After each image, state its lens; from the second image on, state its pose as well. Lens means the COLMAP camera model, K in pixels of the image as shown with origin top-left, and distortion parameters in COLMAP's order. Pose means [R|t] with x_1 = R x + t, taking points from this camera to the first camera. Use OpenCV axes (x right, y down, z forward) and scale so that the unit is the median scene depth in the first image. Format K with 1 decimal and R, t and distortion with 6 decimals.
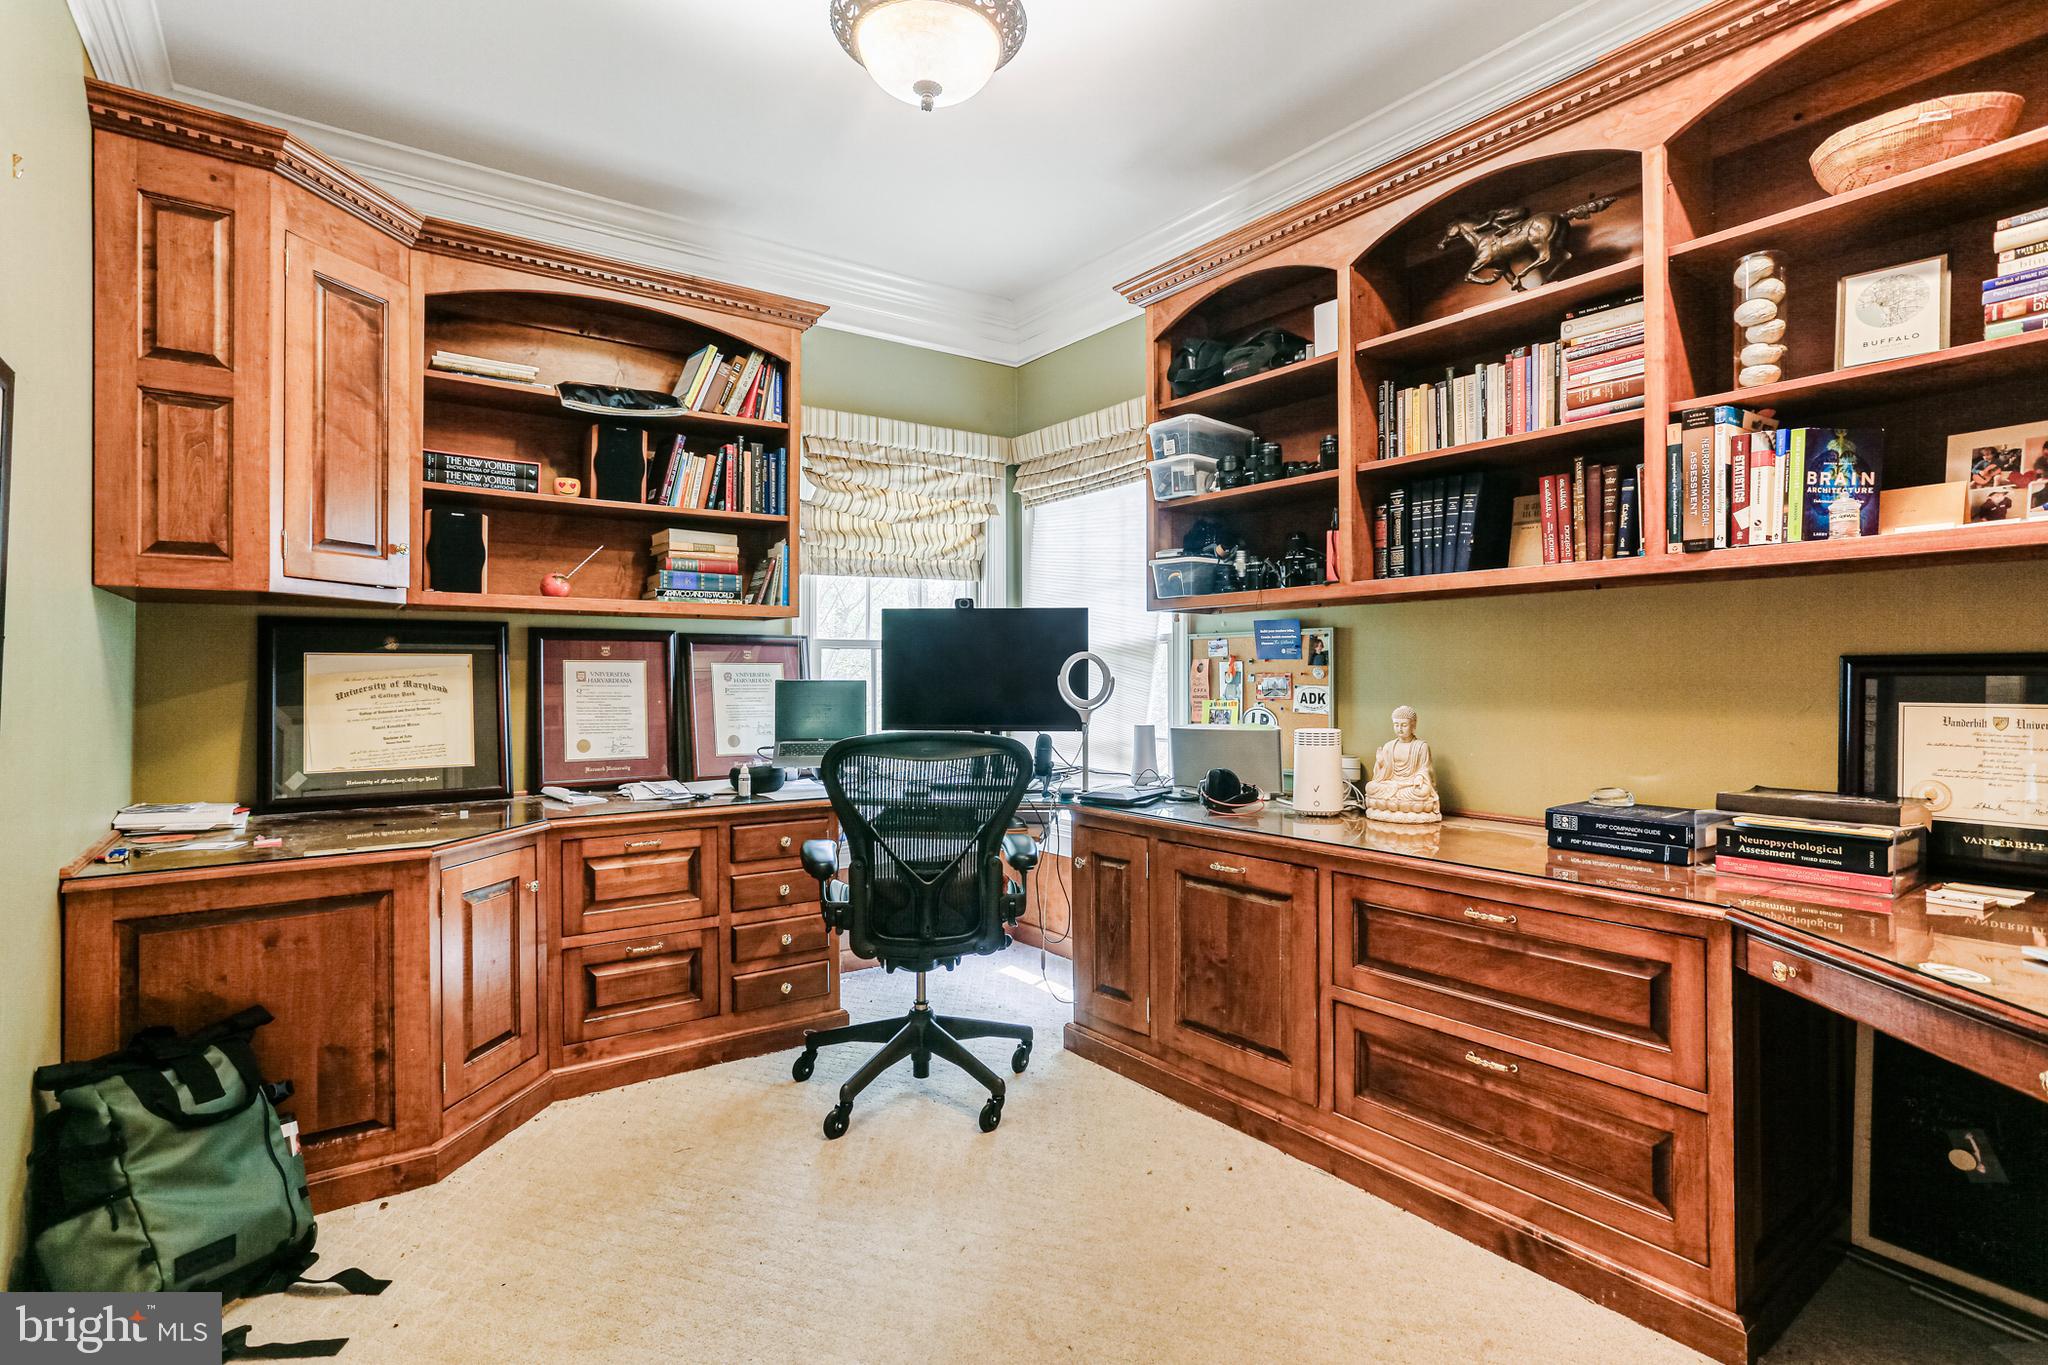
lens RADIAL K [[991.3, 0, 1019.3], [0, 991.3, 681.6], [0, 0, 1]] dist [-0.024835, 0.009335]
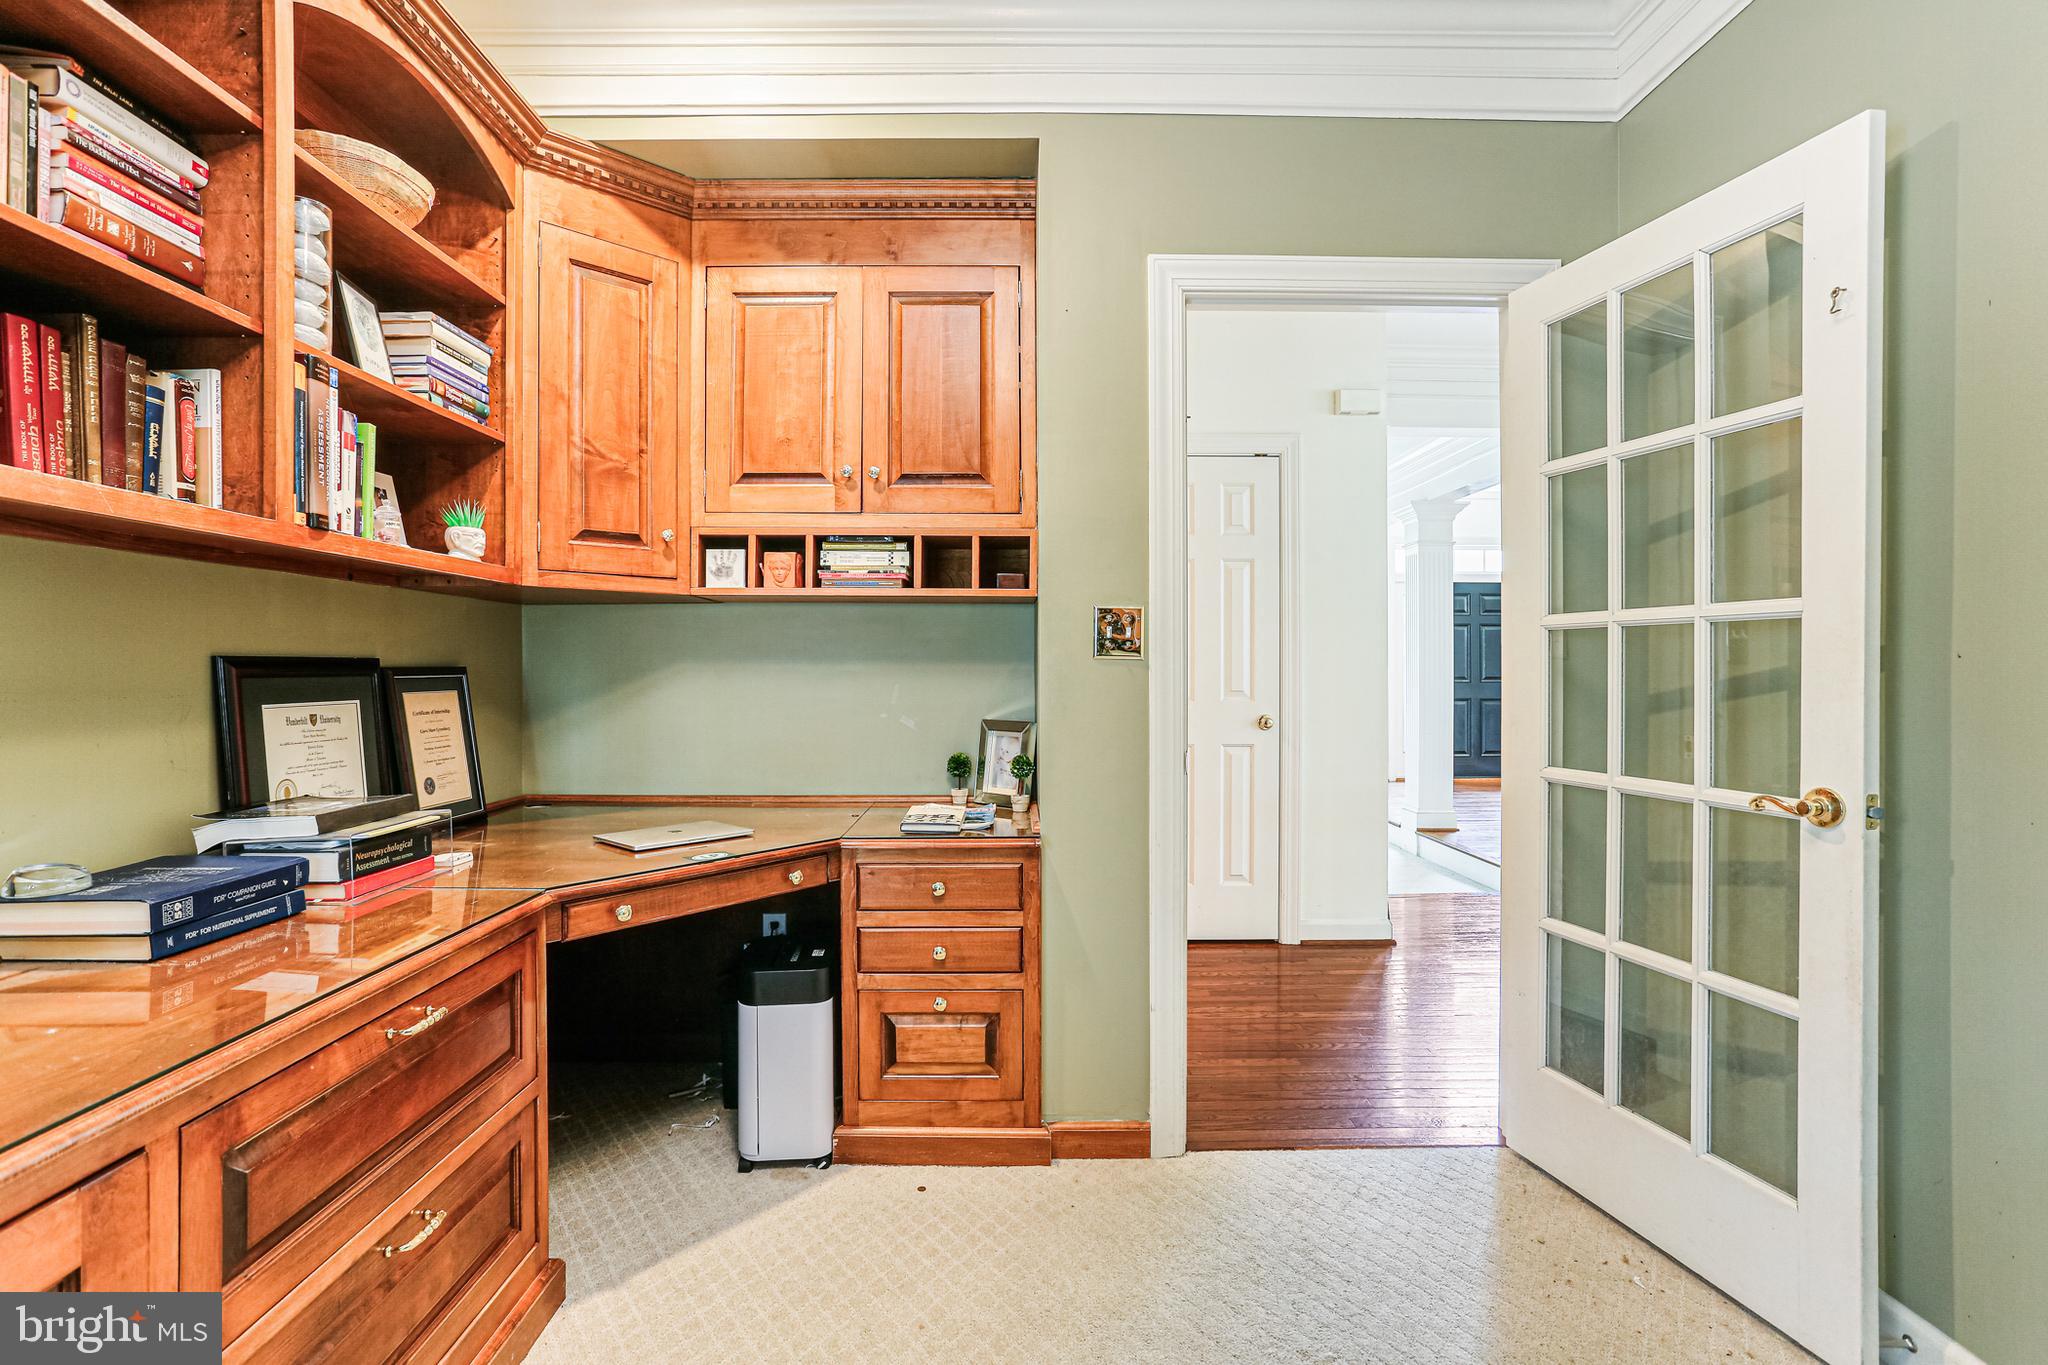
lens RADIAL K [[991.3, 0, 1021.9], [0, 991.3, 671.3], [0, 0, 1]] dist [-0.024835, 0.009335]
pose [[-0.812884, 0.002468, 0.582420, -0.272617], [0.007512, 0.999952, 0.006247, -0.011680], [-0.582377, 0.009453, -0.812864, 1.290834]]
